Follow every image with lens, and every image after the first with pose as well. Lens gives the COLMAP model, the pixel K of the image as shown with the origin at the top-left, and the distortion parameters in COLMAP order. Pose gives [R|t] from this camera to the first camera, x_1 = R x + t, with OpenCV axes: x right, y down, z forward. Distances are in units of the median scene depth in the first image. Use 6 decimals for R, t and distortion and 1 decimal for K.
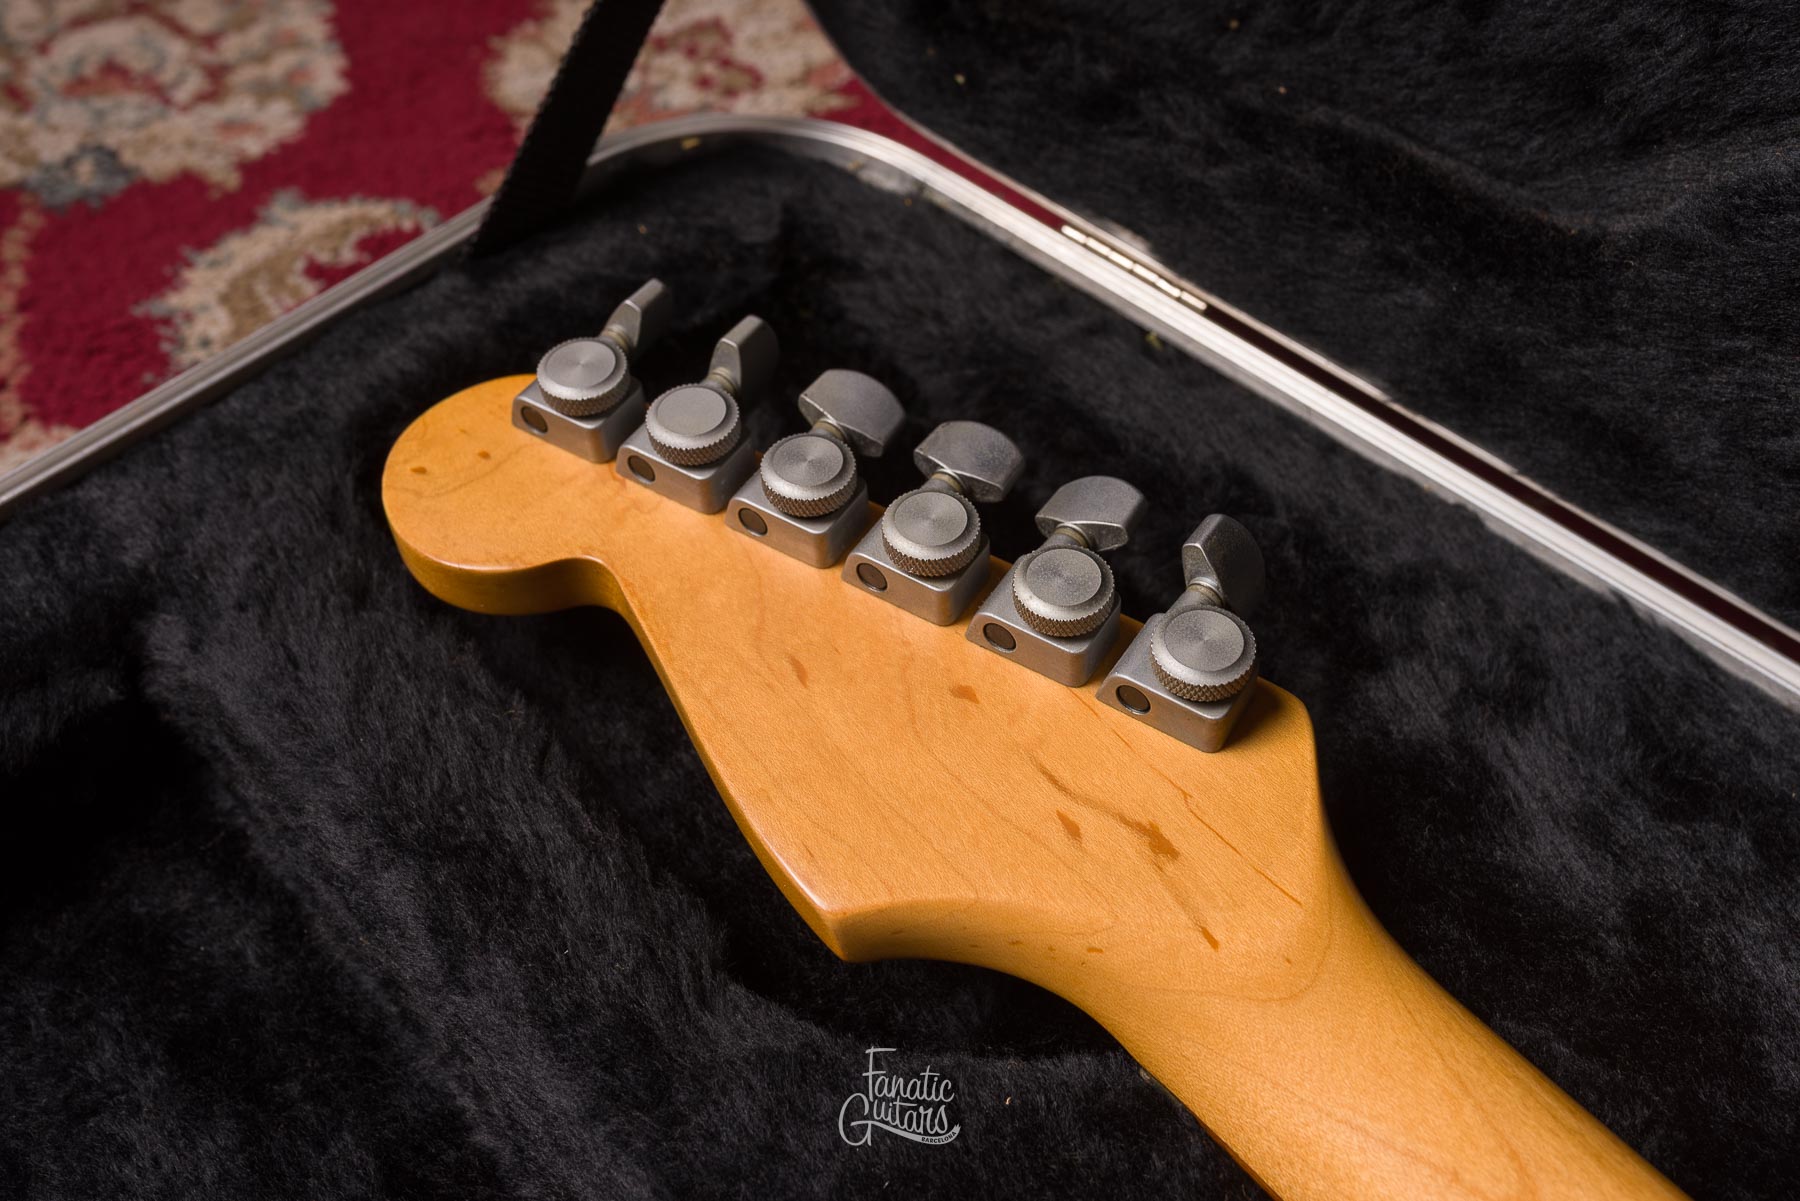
lens RADIAL K [[1819.8, 0, 909.4], [0, 1819.8, 606.4], [0, 0, 1]] dist [-0.001908, 0.001588]
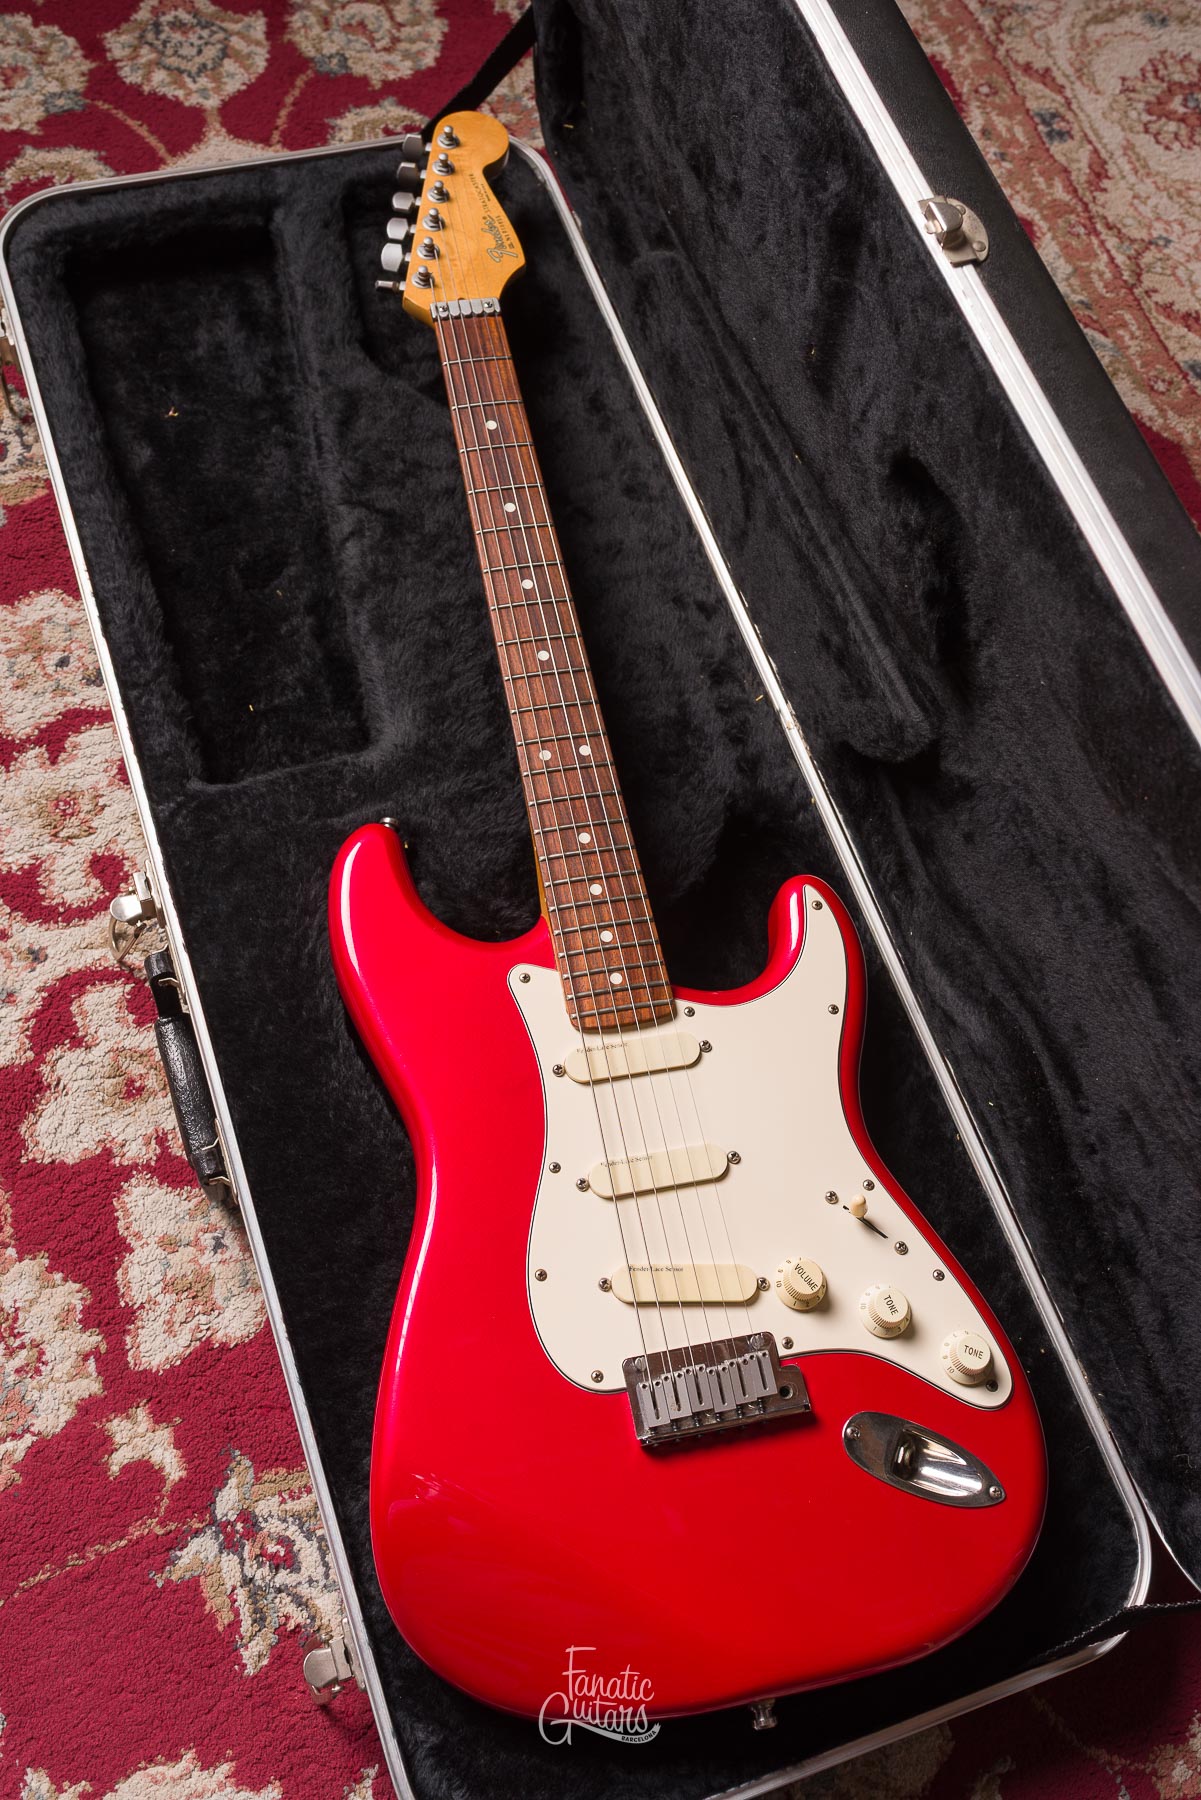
lens RADIAL K [[1717.9, 0, 602.3], [0, 1717.9, 902.9], [0, 0, 1]] dist [0.000534, -0.001654]
pose [[0.873729, 0.460475, -0.156719, 1.383179], [-0.418047, 0.875593, 0.242022, 0.121698], [0.248667, -0.145945, 0.957530, -2.438320]]
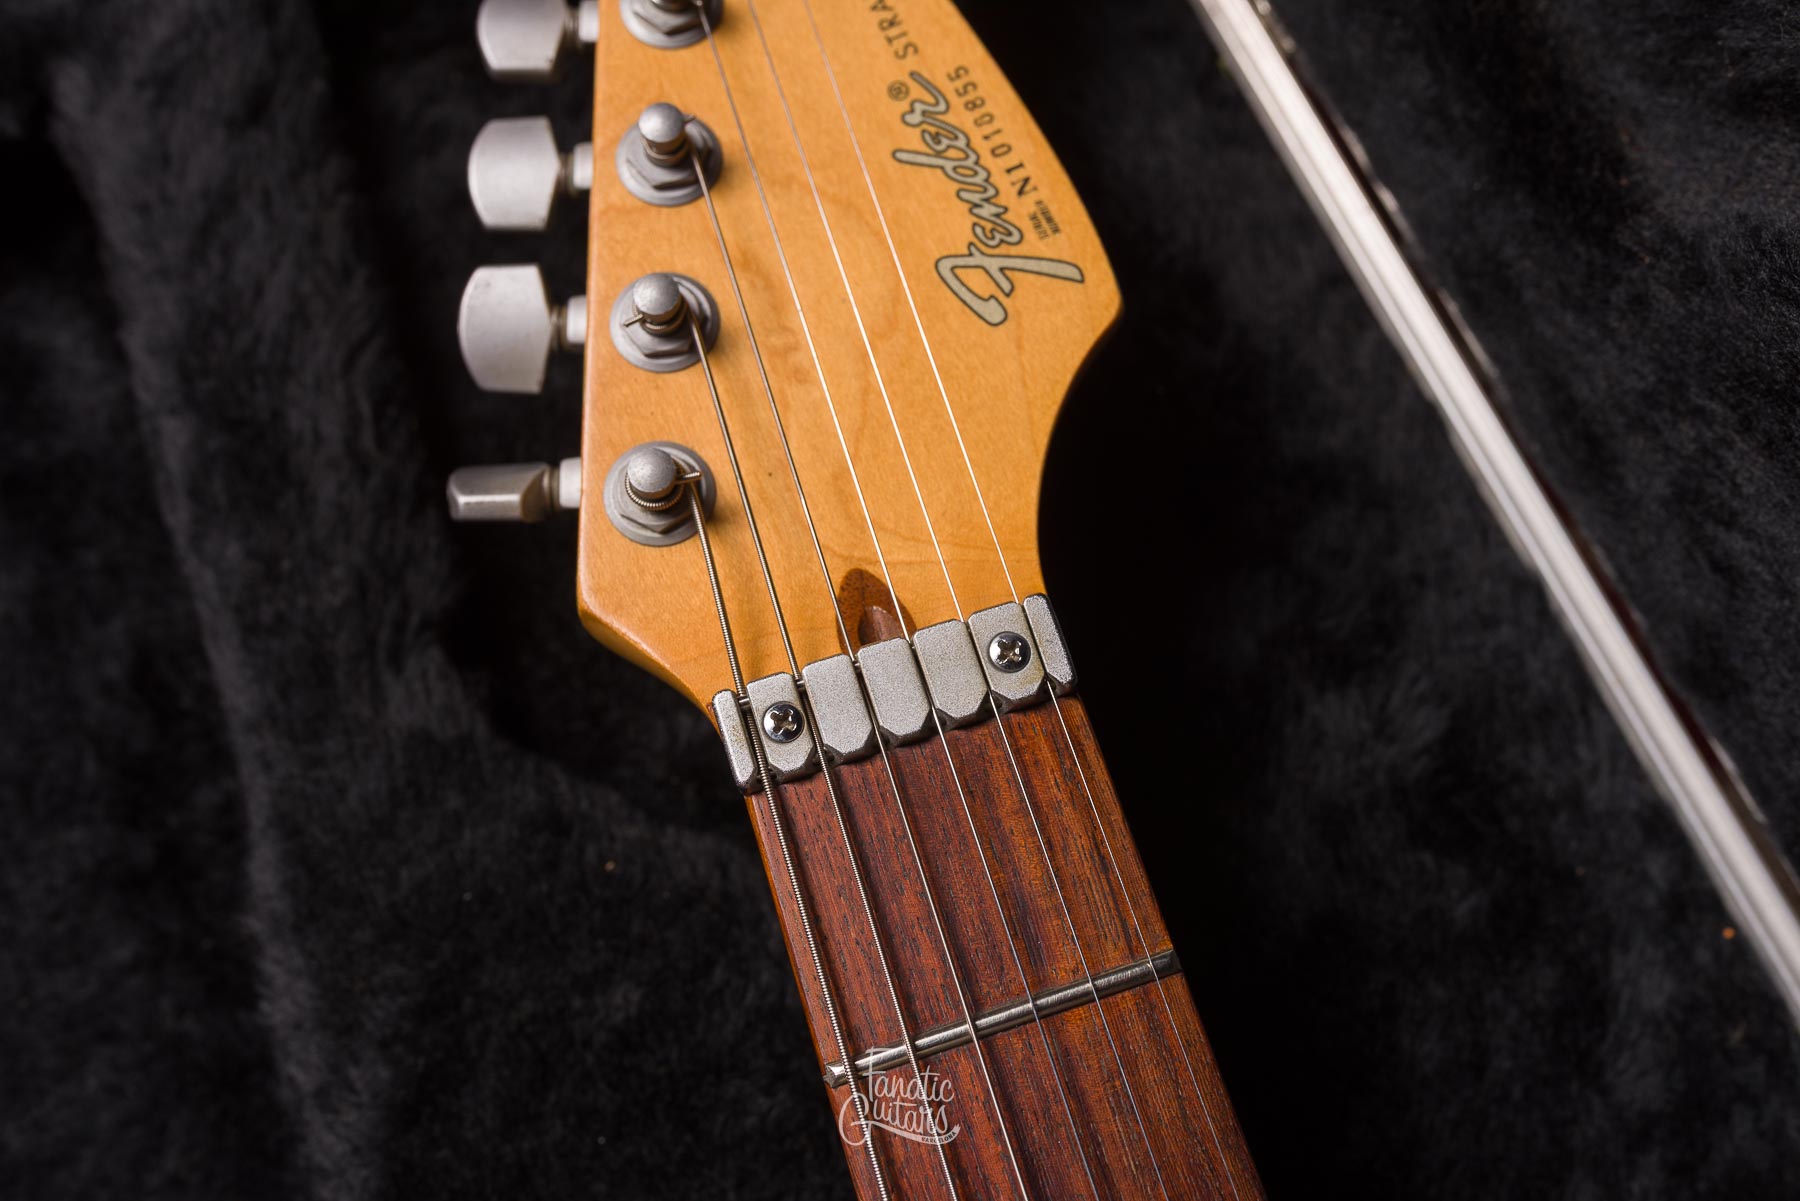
lens RADIAL K [[1874.4, 0, 893.3], [0, 1874.4, 598.1], [0, 0, 1]] dist [-0.002205, -0.005018]
pose [[0.919832, 0.366117, -0.140951, 0.238548], [-0.290846, 0.877513, 0.381287, -0.250880], [0.263282, -0.309725, 0.913648, 0.101902]]
